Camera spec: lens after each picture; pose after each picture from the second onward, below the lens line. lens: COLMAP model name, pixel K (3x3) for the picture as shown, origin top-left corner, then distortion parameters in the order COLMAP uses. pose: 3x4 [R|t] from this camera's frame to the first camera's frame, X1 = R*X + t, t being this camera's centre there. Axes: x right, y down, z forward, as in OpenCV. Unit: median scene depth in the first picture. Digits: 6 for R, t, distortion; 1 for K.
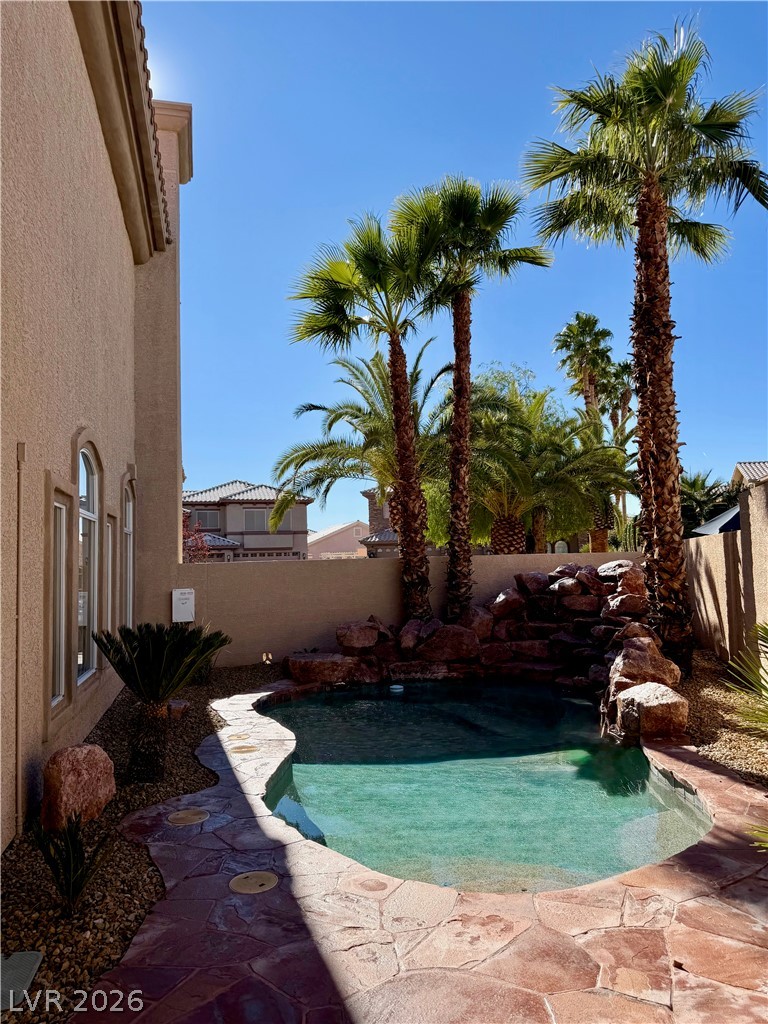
lens RADIAL K [[718.0, 0, 384.0], [0, 718.0, 512.0], [0, 0, 1]] dist [0.129962, -0.241947]
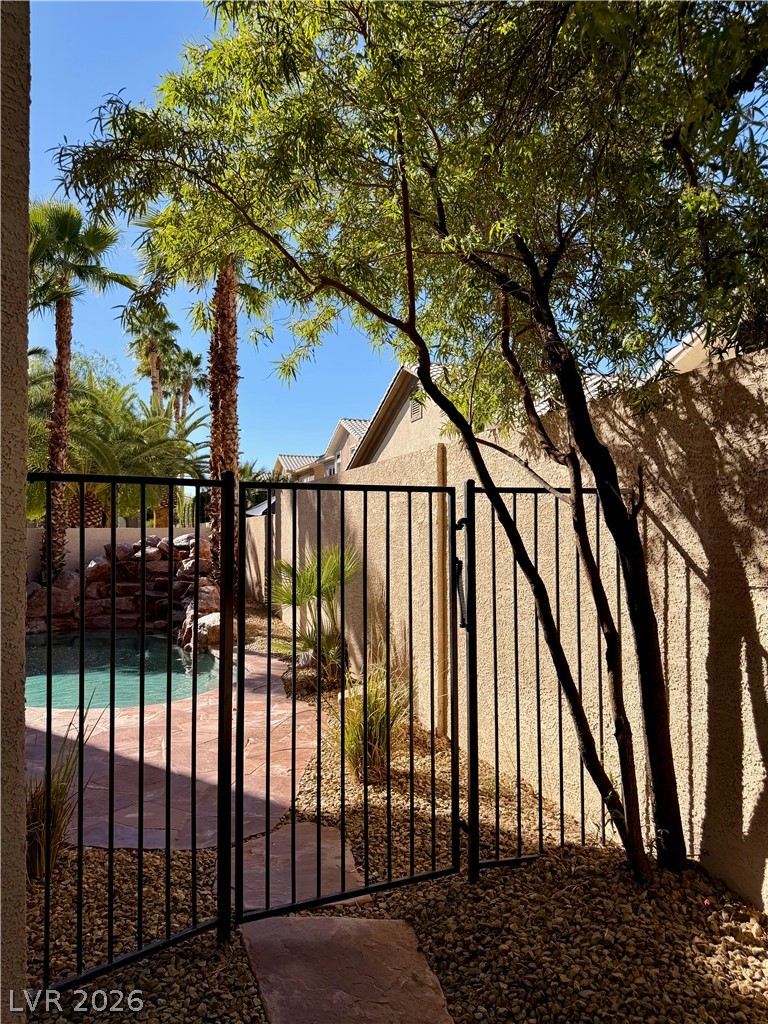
lens RADIAL K [[718.0, 0, 384.0], [0, 718.0, 512.0], [0, 0, 1]] dist [0.129962, -0.241947]
pose [[0.825319, 0.034449, 0.563616, -0.125916], [-0.052075, 0.998527, 0.015222, -0.010428], [-0.562261, -0.041913, 0.825897, -0.271409]]
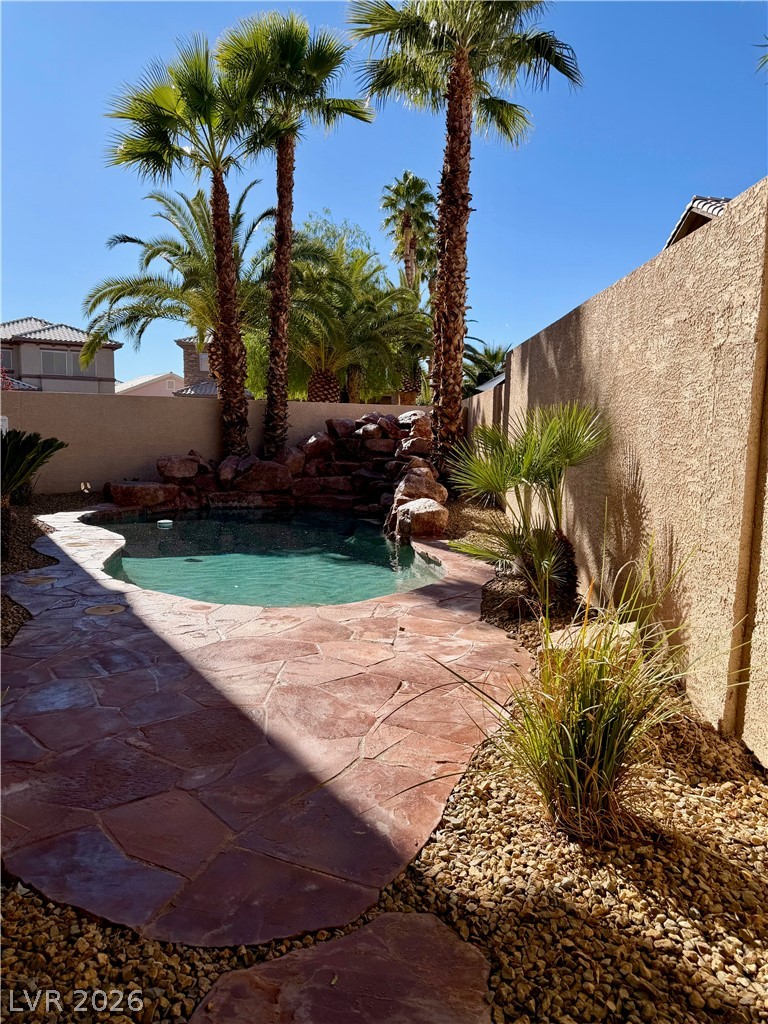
lens RADIAL K [[718.0, 0, 384.0], [0, 718.0, 512.0], [0, 0, 1]] dist [0.129962, -0.241947]
pose [[0.968235, 0.015421, 0.249566, -0.007834], [-0.061852, 0.981849, 0.179296, 0.023111], [-0.242271, -0.189037, 0.951614, -0.113034]]
